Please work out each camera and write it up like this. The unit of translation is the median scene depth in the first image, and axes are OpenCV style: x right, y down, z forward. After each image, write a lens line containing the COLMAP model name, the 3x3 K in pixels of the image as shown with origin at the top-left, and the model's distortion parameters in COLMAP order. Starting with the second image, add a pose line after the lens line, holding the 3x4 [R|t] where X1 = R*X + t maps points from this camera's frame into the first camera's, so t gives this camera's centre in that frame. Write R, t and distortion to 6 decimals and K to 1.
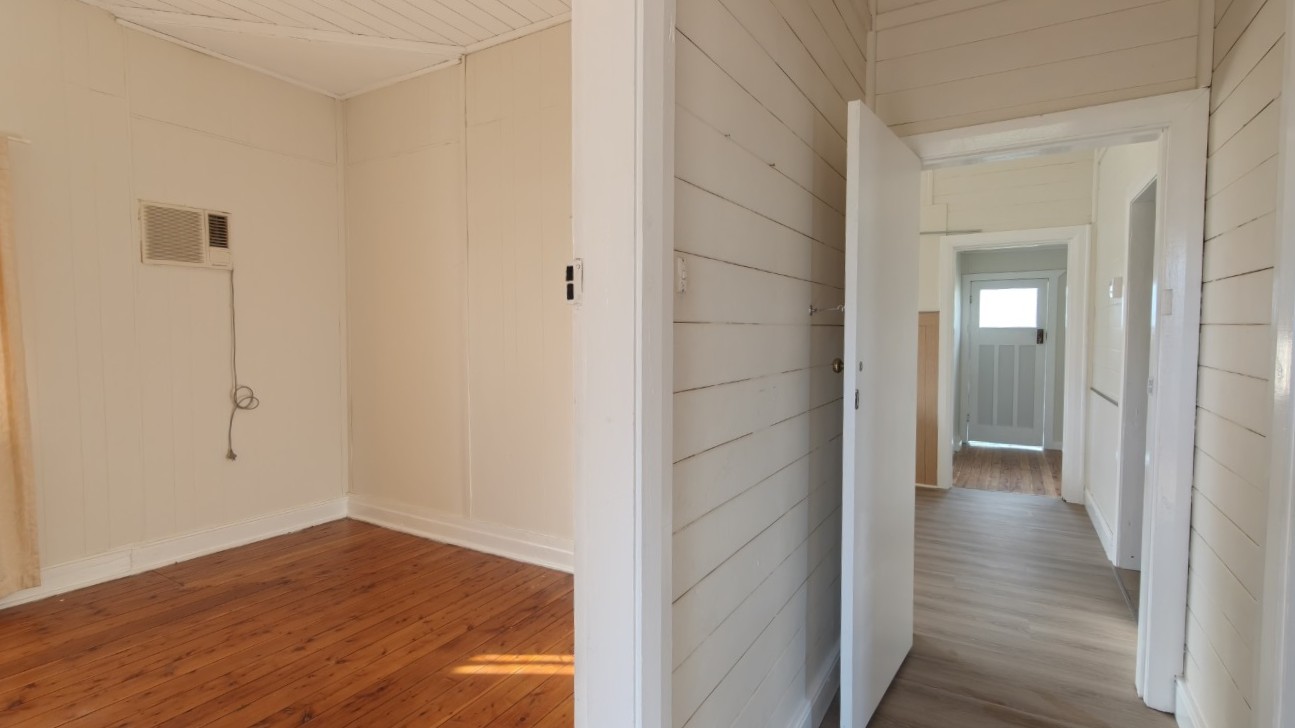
lens RADIAL K [[636.4, 0, 647.1], [0, 636.4, 362.3], [0, 0, 1]] dist [0.001714, 0.000068]
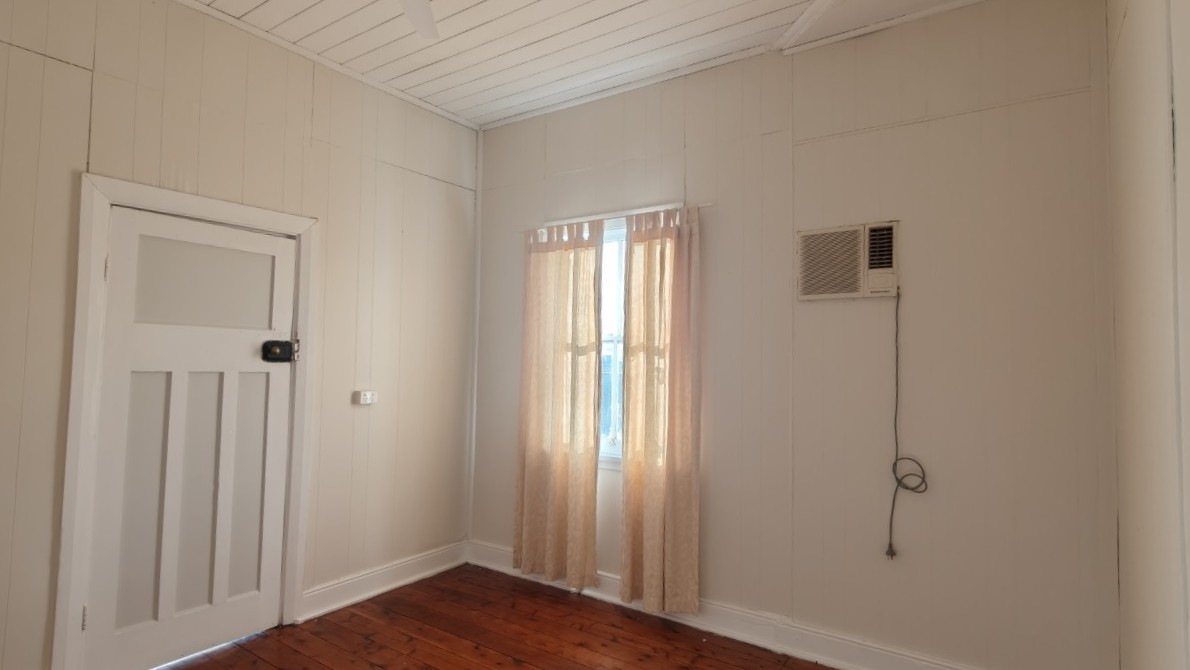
lens RADIAL K [[584.8, 0, 596.4], [0, 584.8, 335.1], [0, 0, 1]] dist [0.001714, 0.000068]
pose [[-0.050629, -0.054261, -0.997242, 0.038883], [-0.068878, 0.996335, -0.050715, -0.042601], [0.996340, 0.066121, -0.054181, 0.713190]]
